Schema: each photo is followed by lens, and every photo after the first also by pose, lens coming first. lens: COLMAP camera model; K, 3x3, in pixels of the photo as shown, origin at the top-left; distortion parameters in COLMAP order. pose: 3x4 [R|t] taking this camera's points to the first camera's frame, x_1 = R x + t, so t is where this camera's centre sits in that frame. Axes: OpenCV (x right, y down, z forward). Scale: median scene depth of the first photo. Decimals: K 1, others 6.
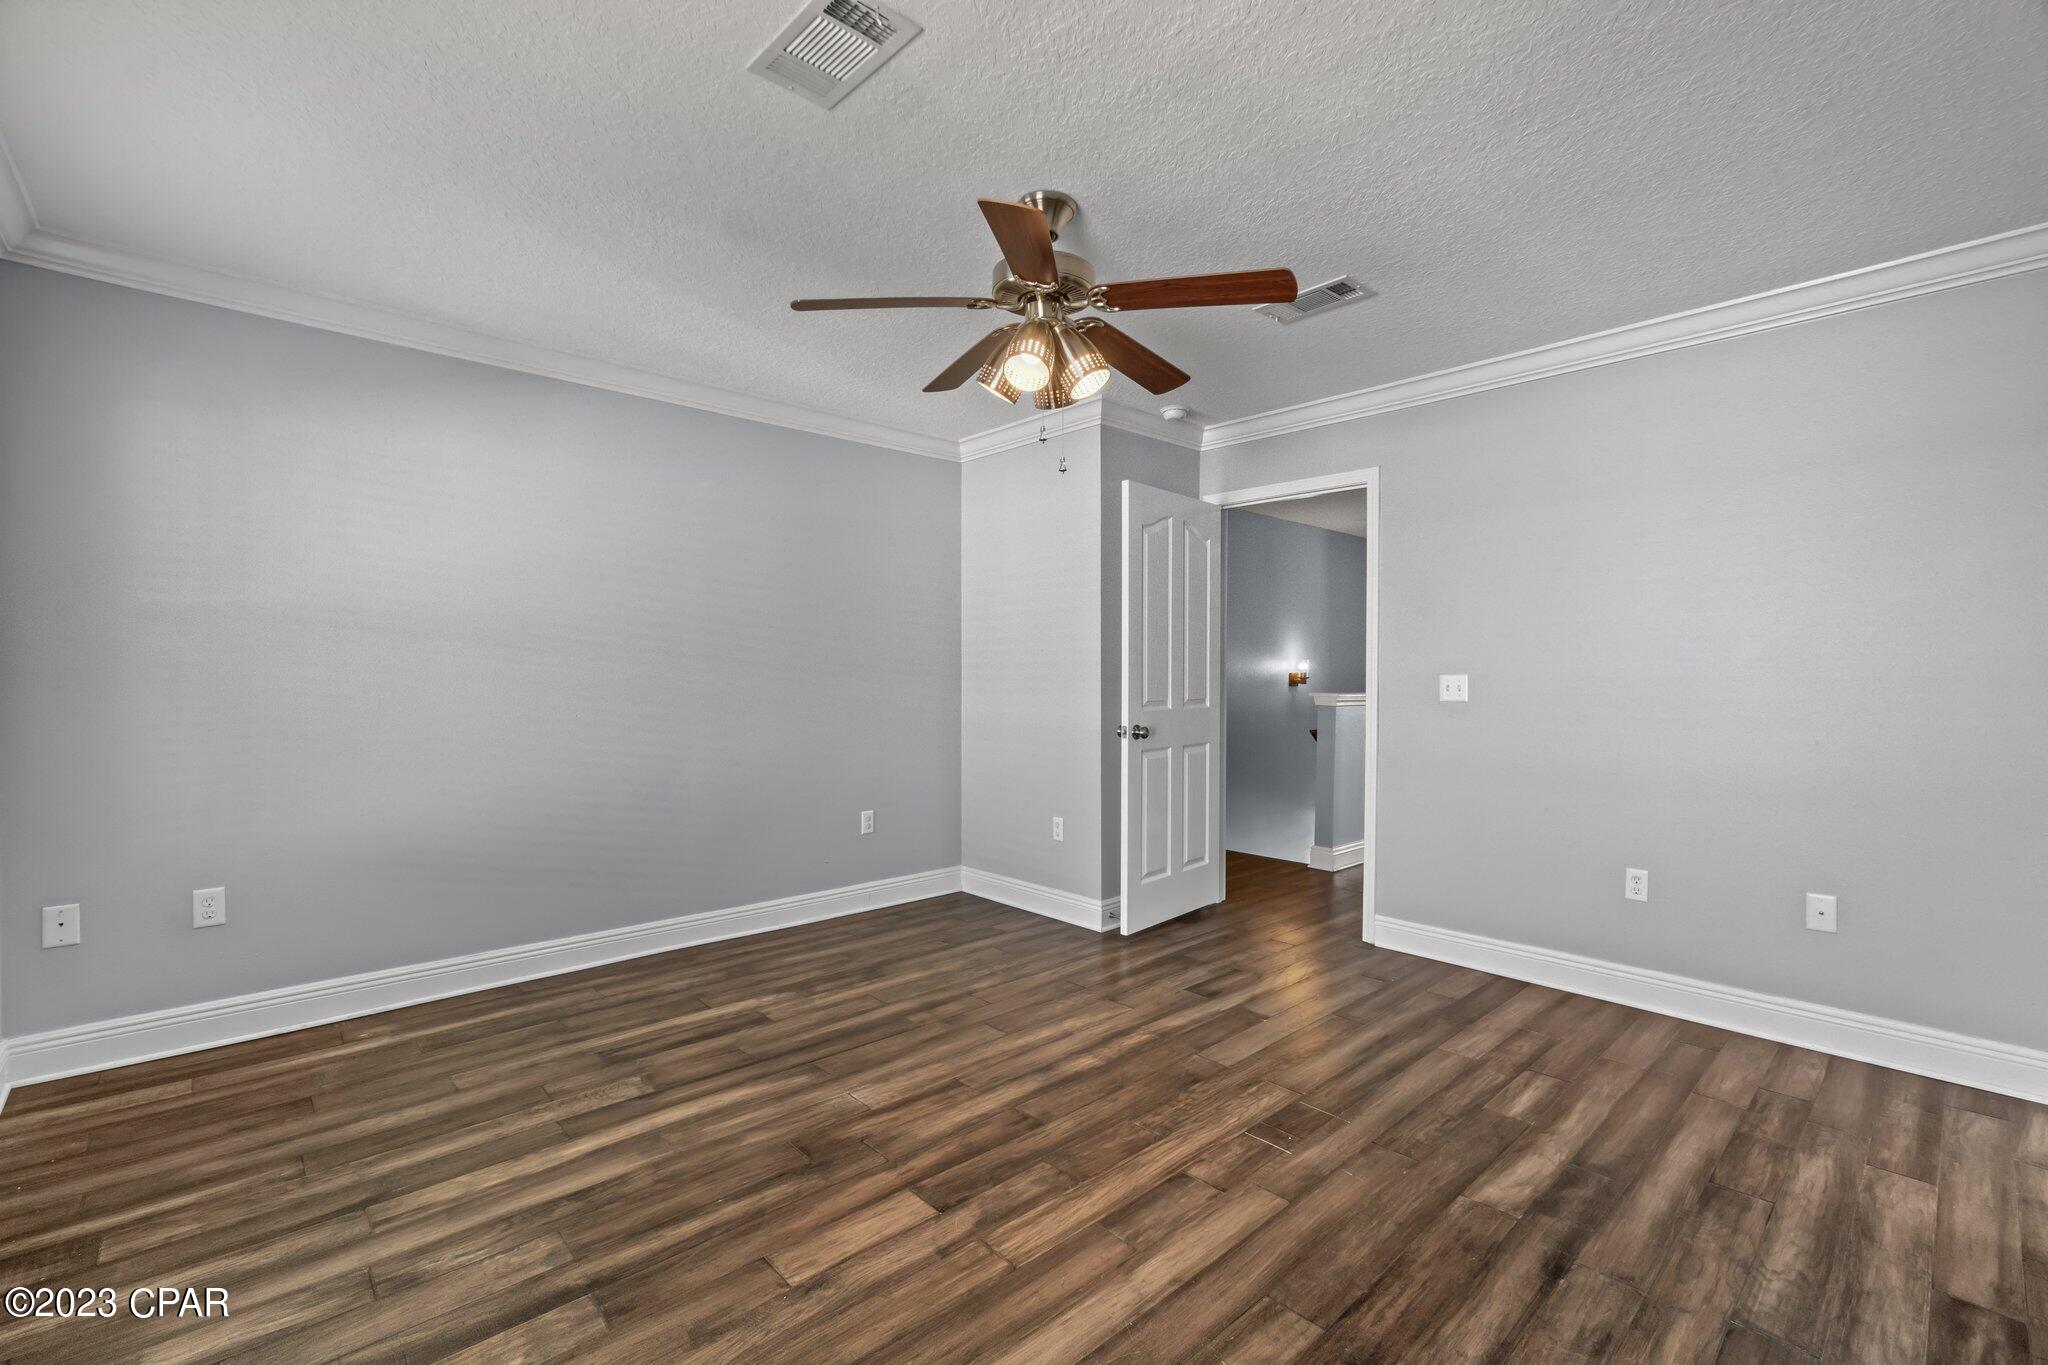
lens RADIAL K [[886.2, 0, 1024.0], [0, 886.2, 682.5], [0, 0, 1]] dist [0.000624, 0.000247]
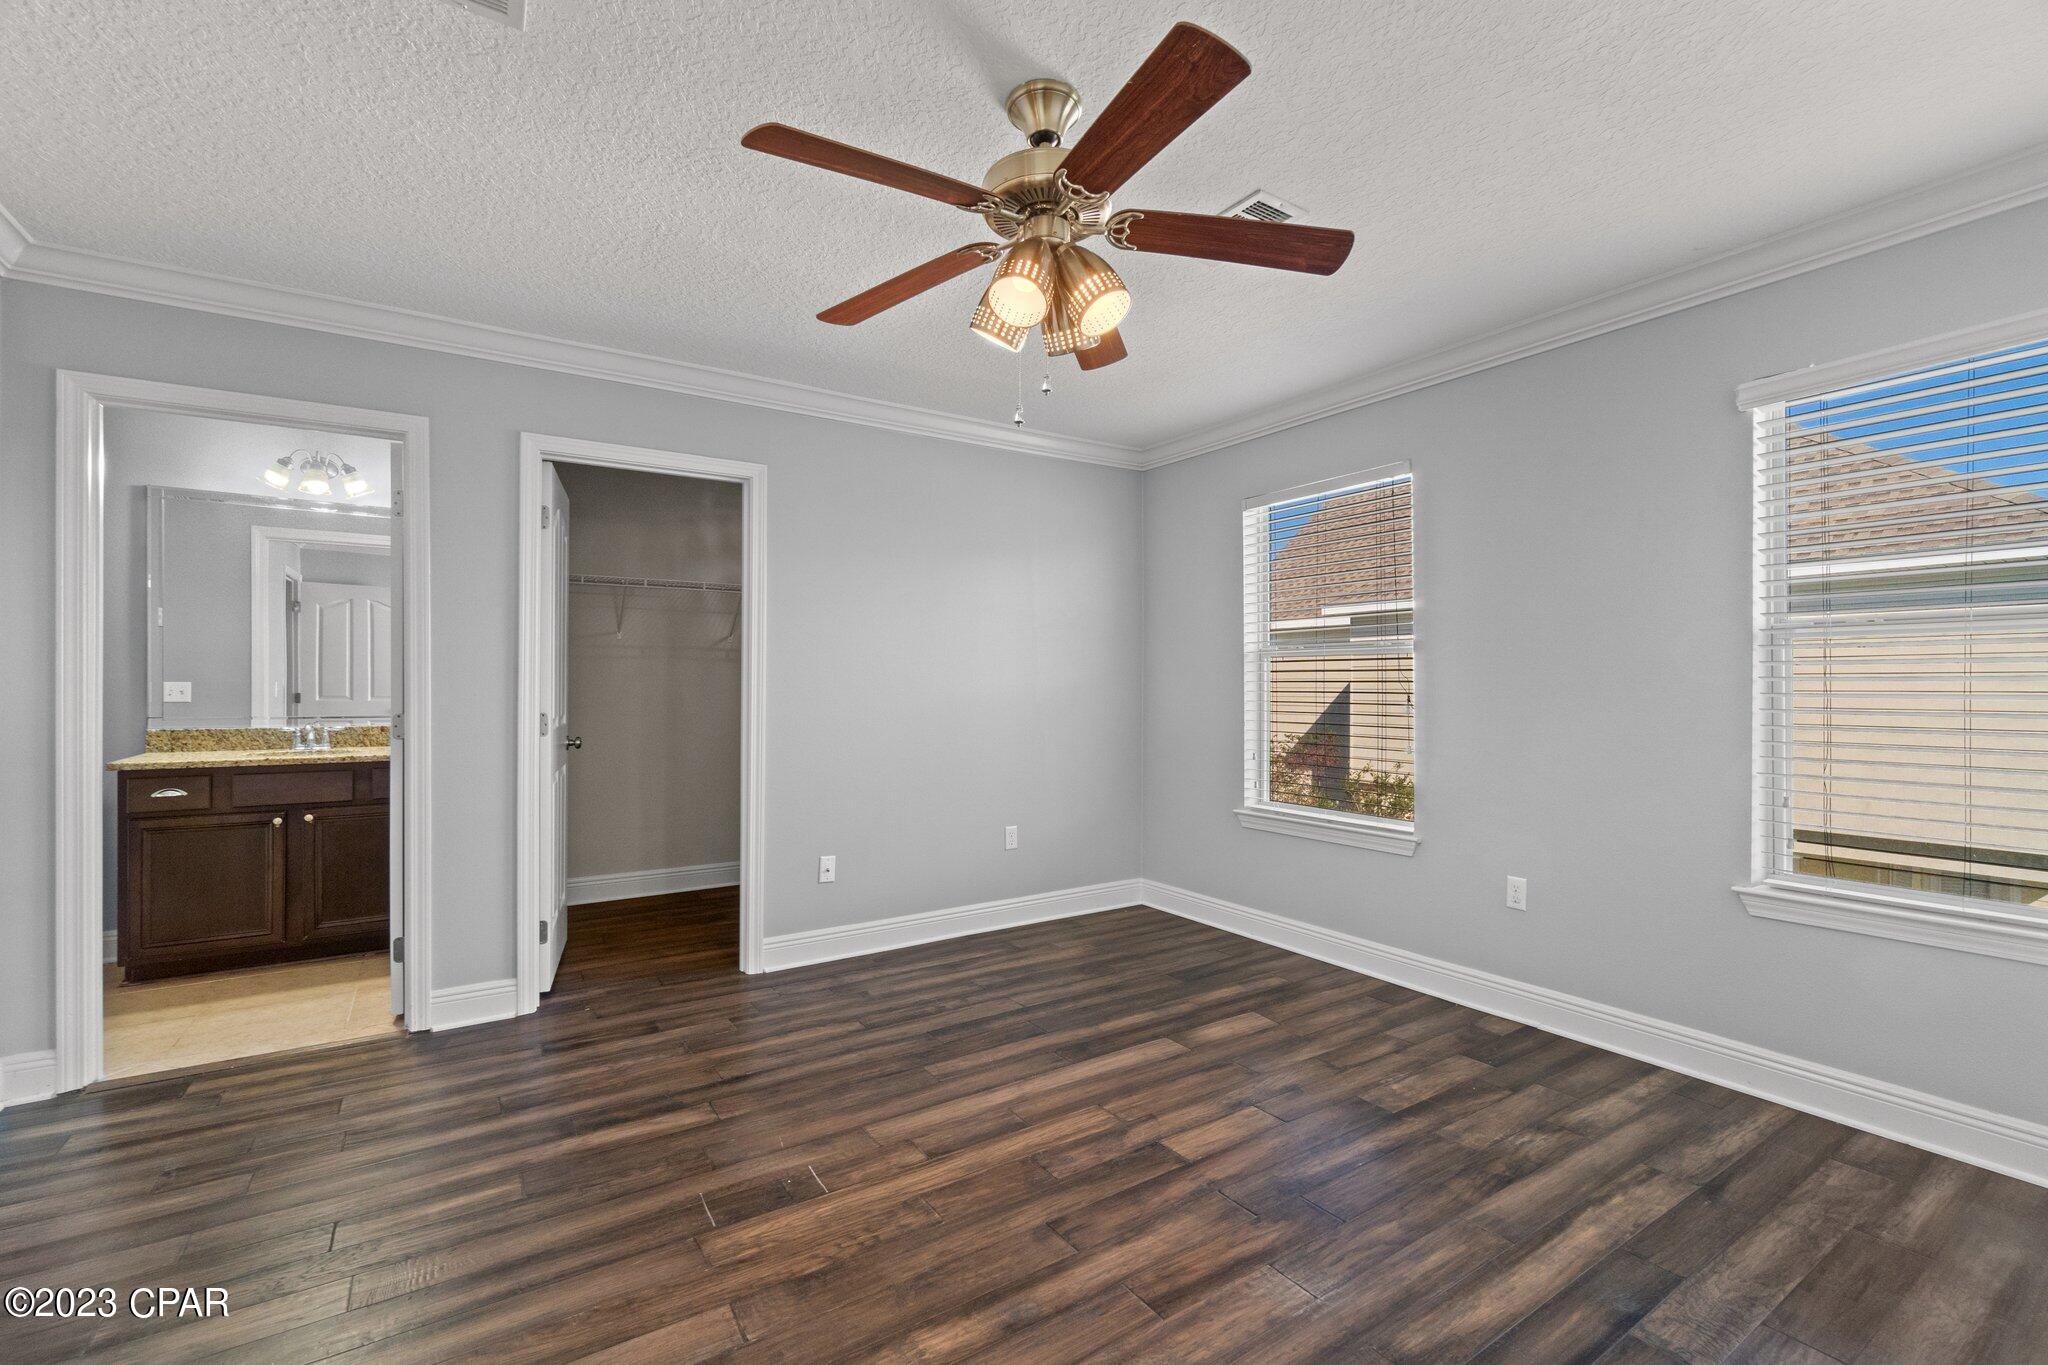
lens RADIAL K [[886.2, 0, 1024.0], [0, 886.2, 682.5], [0, 0, 1]] dist [0.000624, 0.000247]
pose [[-0.986542, -0.003899, 0.163459, -0.102136], [-0.003890, 0.999992, 0.000374, -0.012453], [-0.163459, -0.000267, -0.986550, 2.044120]]
